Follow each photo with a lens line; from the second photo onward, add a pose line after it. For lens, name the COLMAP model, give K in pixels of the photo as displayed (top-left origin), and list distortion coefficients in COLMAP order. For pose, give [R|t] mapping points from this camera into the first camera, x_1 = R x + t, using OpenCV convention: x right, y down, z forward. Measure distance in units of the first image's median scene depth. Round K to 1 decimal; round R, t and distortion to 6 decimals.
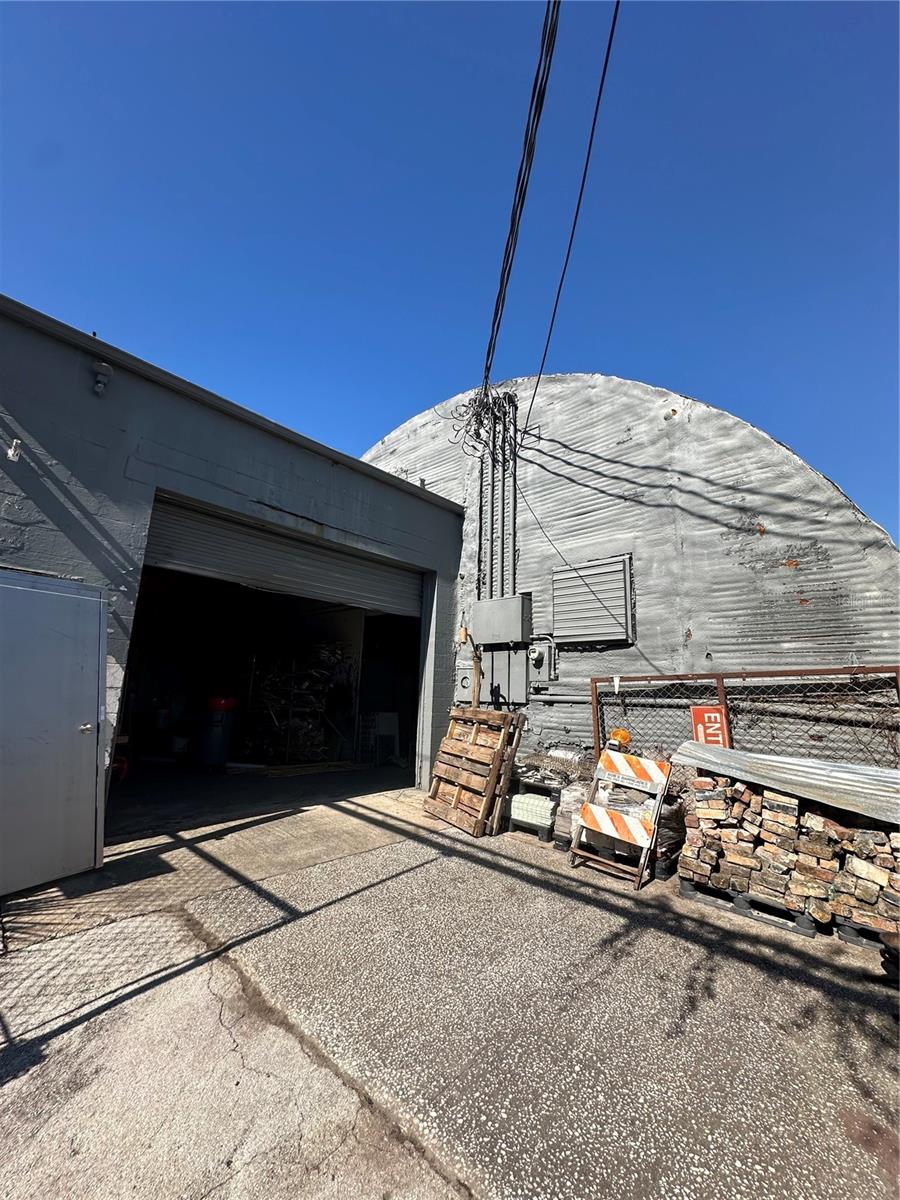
lens RADIAL K [[479.0, 0, 450.6], [0, 479.0, 599.0], [0, 0, 1]] dist [-0.003602, 0.000915]
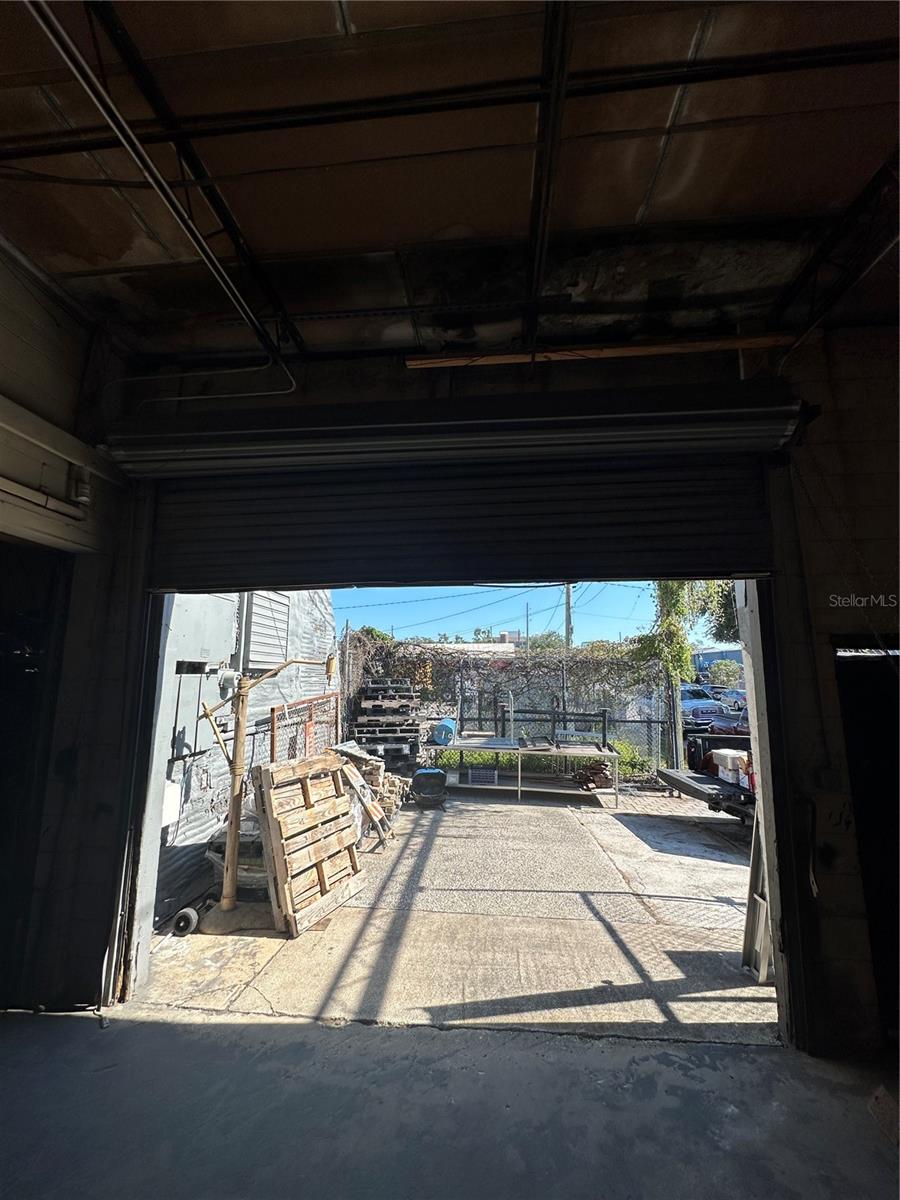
lens RADIAL K [[479.9, 0, 450.0], [0, 479.9, 600.0], [0, 0, 1]] dist [-0.001016, 0.000183]
pose [[-0.609711, 0.092583, 0.787198, -0.927645], [-0.178455, 0.951622, -0.250140, 0.172625], [-0.772274, -0.292993, -0.563692, 1.700325]]
